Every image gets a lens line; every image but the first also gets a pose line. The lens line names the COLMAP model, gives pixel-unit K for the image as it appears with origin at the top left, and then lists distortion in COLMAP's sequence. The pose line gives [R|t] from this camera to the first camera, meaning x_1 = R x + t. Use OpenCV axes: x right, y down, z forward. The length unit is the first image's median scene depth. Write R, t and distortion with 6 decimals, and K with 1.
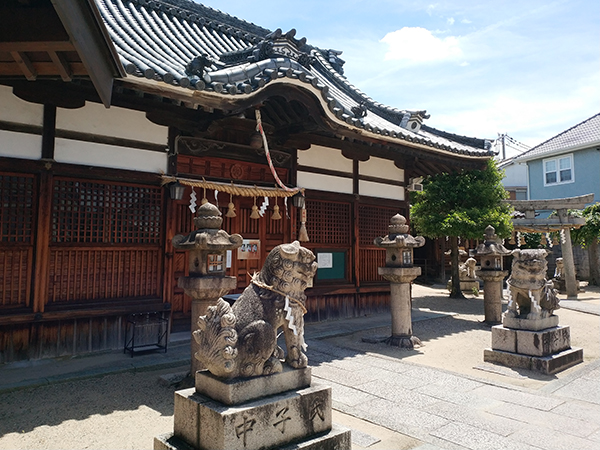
lens RADIAL K [[490.0, 0, 300.0], [0, 490.0, 225.0], [0, 0, 1]] dist [0.001855, -0.003750]
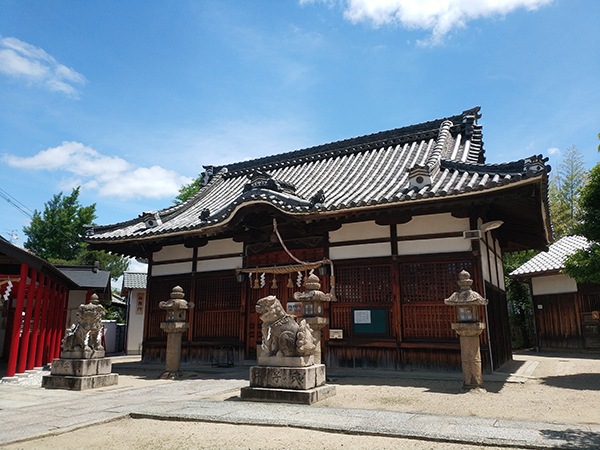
lens RADIAL K [[431.2, 0, 300.0], [0, 431.2, 225.0], [0, 0, 1]] dist [-0.023721, -0.002348]
pose [[0.360010, -0.222182, -0.906106, 1.113689], [0.051869, 0.974493, -0.218343, 0.085940], [0.931506, 0.031607, 0.362351, 0.539526]]
